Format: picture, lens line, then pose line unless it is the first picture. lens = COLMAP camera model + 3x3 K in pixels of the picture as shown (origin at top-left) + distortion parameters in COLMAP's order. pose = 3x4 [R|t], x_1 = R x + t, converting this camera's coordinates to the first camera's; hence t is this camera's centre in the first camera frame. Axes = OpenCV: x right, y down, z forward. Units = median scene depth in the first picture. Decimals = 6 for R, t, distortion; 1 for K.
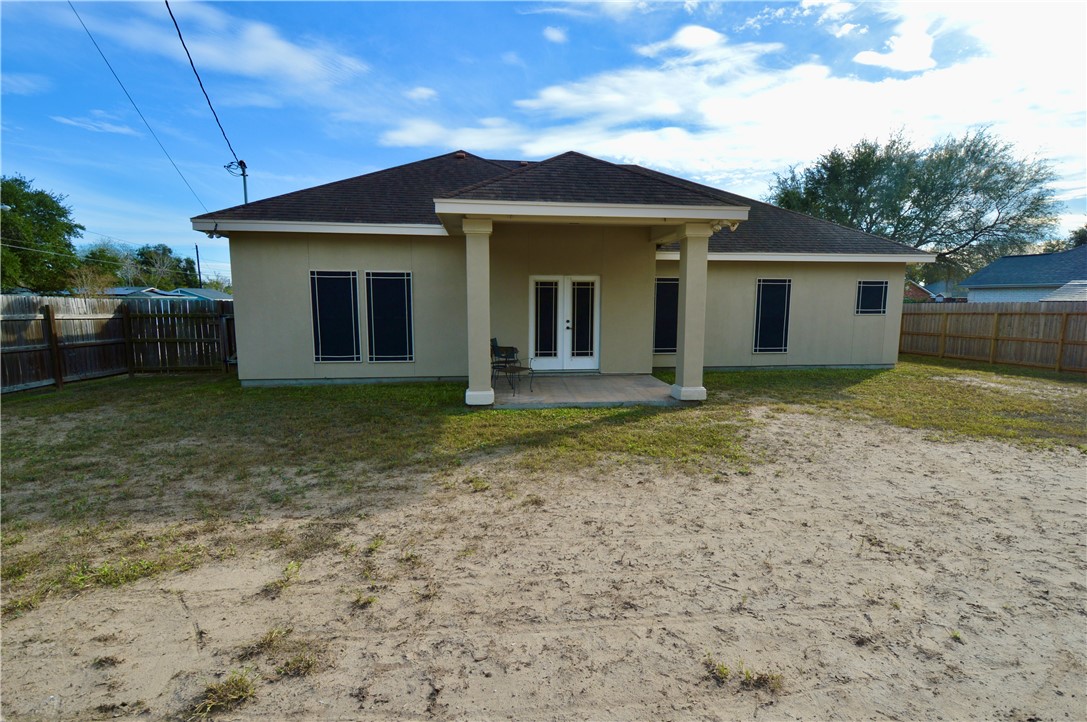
lens RADIAL K [[487.0, 0, 543.5], [0, 487.0, 361.0], [0, 0, 1]] dist [0.000236, -0.000648]
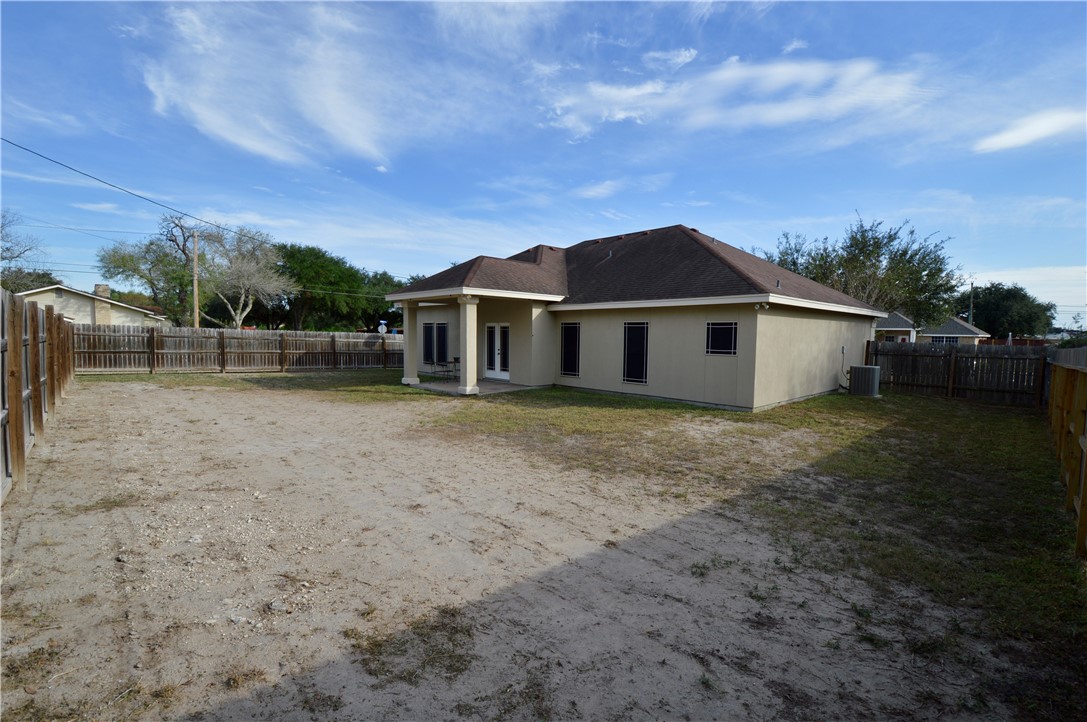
lens RADIAL K [[487.0, 0, 543.5], [0, 487.0, 361.0], [0, 0, 1]] dist [0.000236, -0.000648]
pose [[0.592572, 0.051301, -0.803882, 1.318736], [-0.103660, 0.994529, -0.012944, -0.032728], [0.798820, 0.091001, 0.594648, 0.106014]]
